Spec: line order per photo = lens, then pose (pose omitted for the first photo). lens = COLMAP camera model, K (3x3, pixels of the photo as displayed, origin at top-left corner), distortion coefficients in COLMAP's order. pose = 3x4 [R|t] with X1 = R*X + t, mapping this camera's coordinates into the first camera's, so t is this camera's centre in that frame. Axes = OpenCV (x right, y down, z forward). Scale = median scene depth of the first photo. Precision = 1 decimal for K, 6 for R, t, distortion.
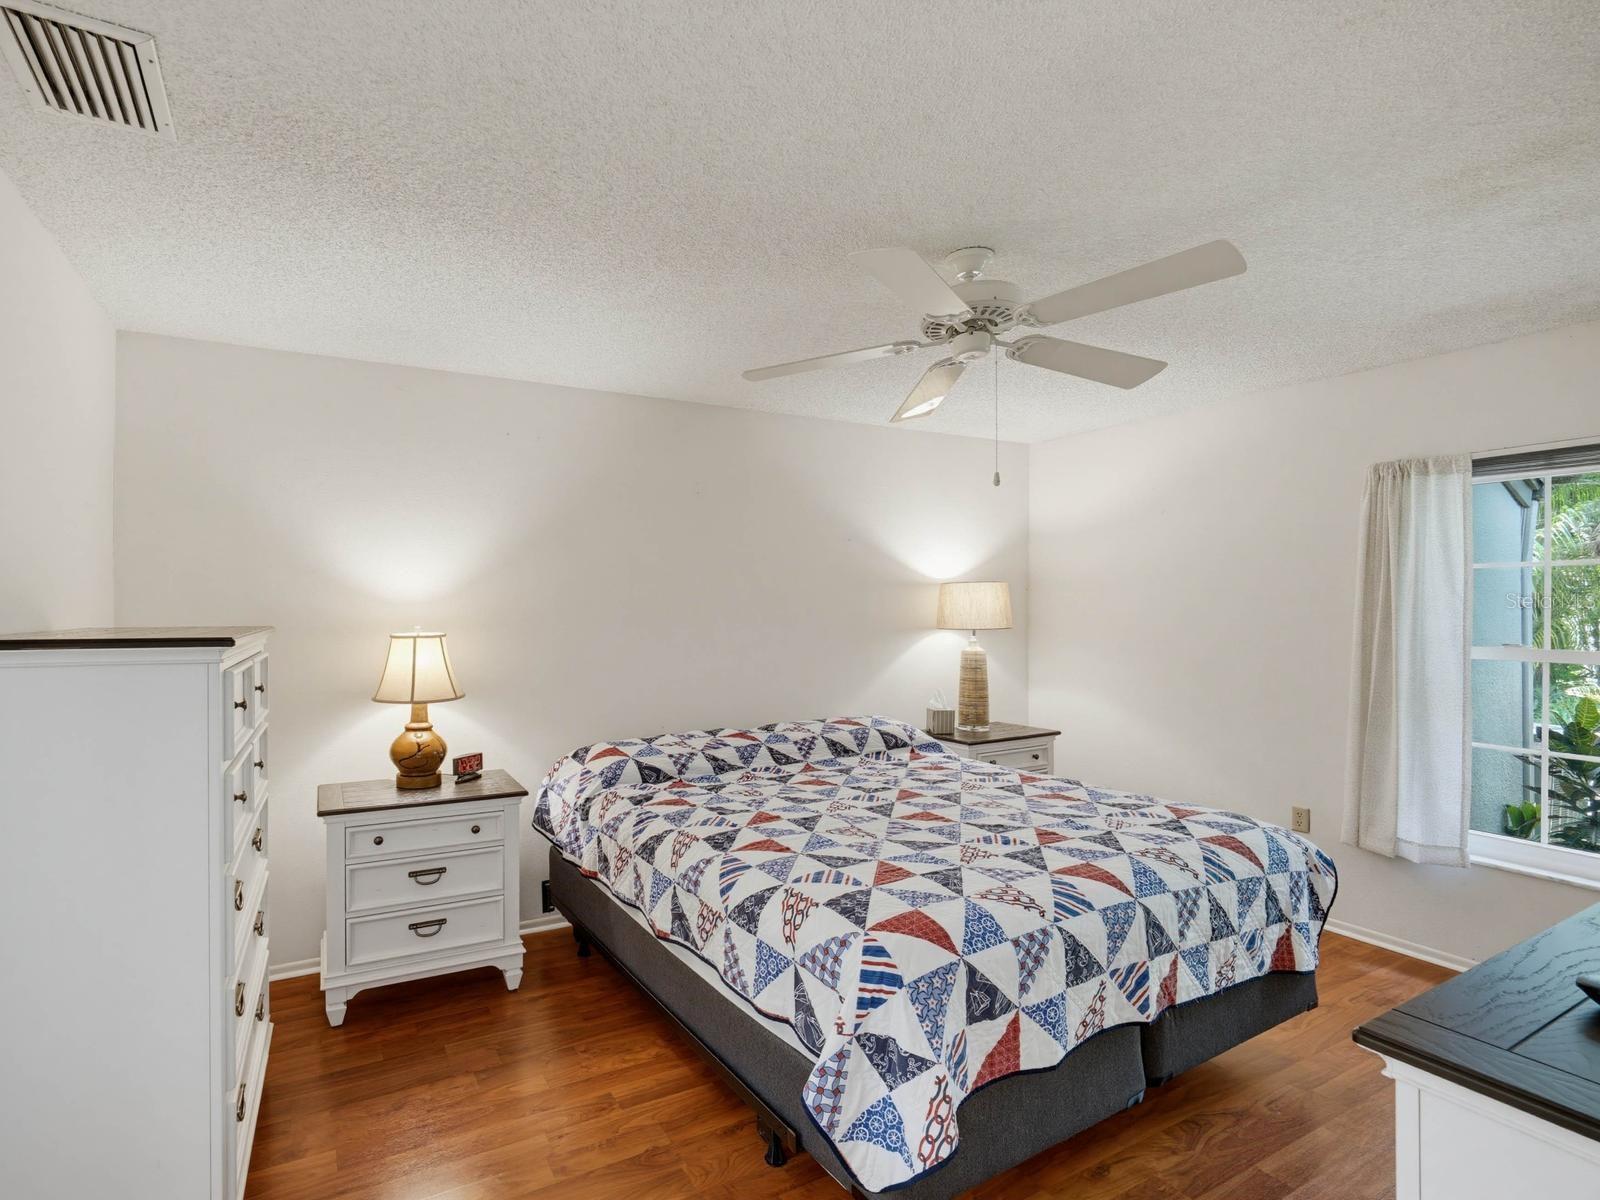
lens RADIAL K [[788.2, 0, 769.2], [0, 788.2, 590.9], [0, 0, 1]] dist [-0.024666, 0.008693]
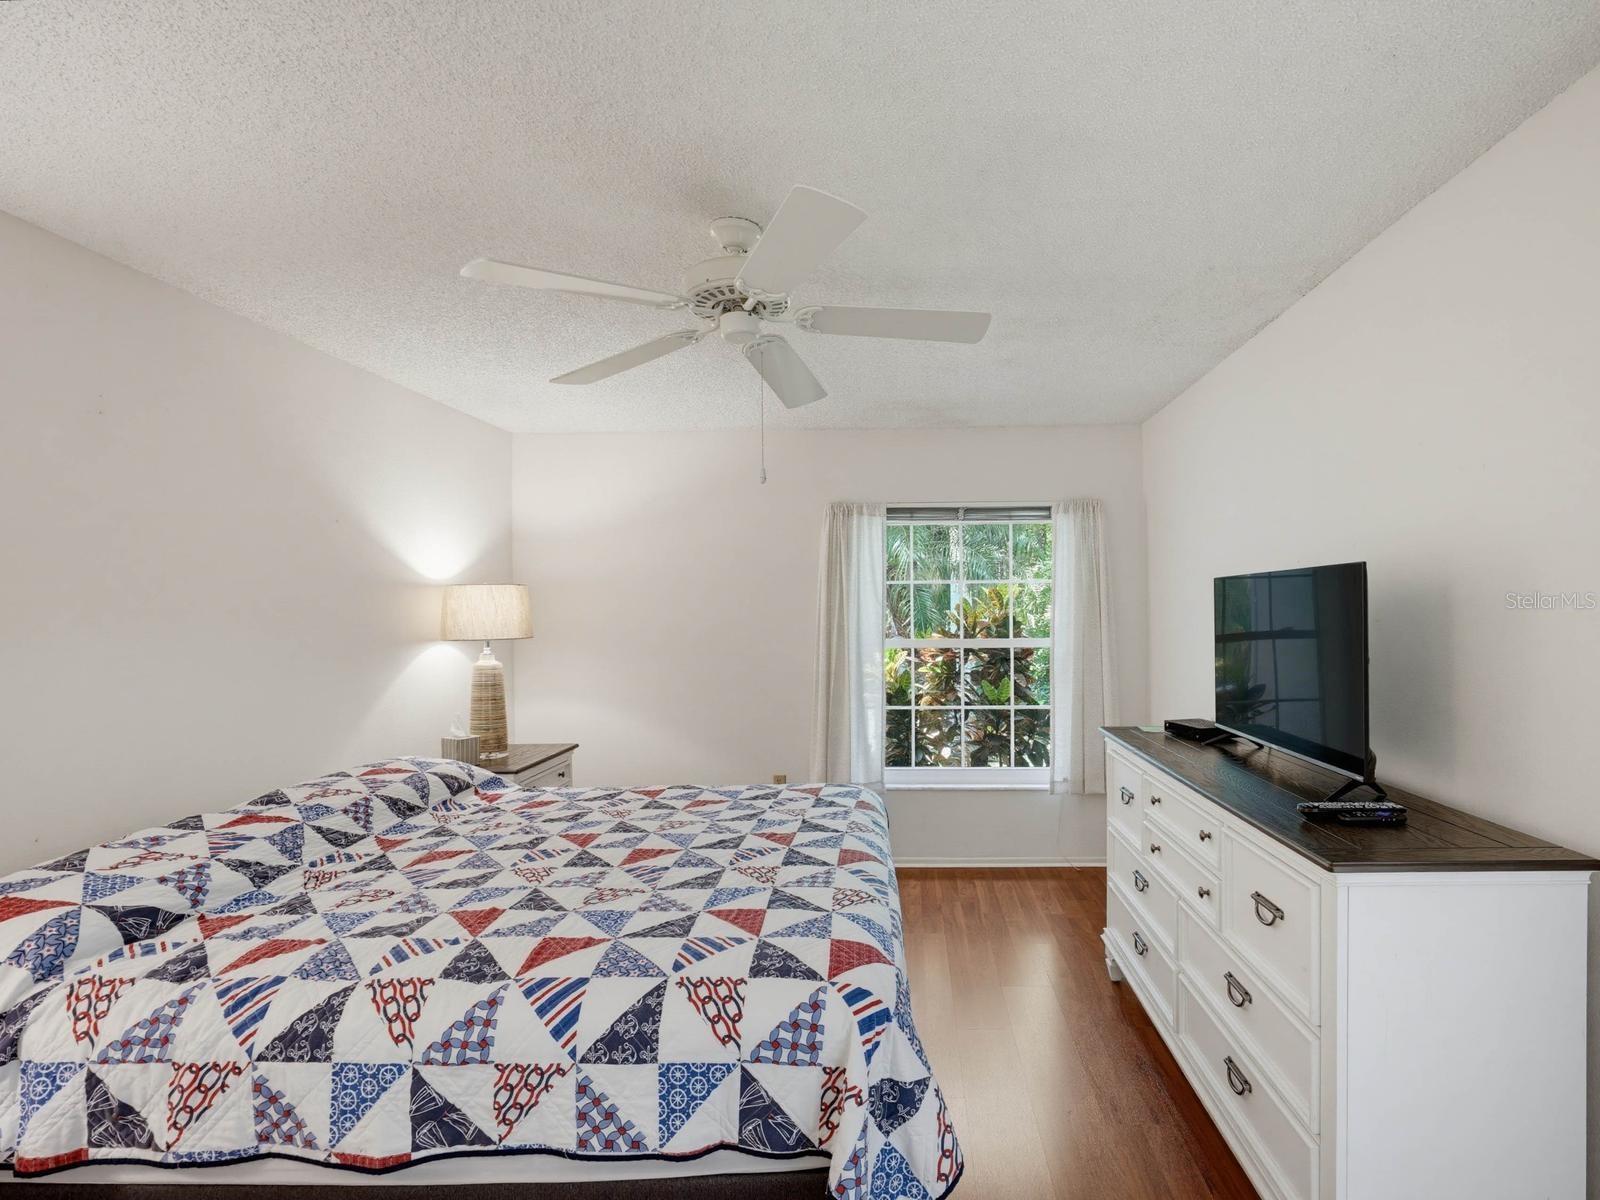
lens RADIAL K [[788.2, 0, 805.5], [0, 788.2, 611.7], [0, 0, 1]] dist [-0.024666, 0.008693]
pose [[0.521460, -0.001725, 0.853274, -0.443712], [-0.009834, 0.999919, 0.008032, 0.012738], [-0.853219, -0.012579, 0.521401, 0.403901]]
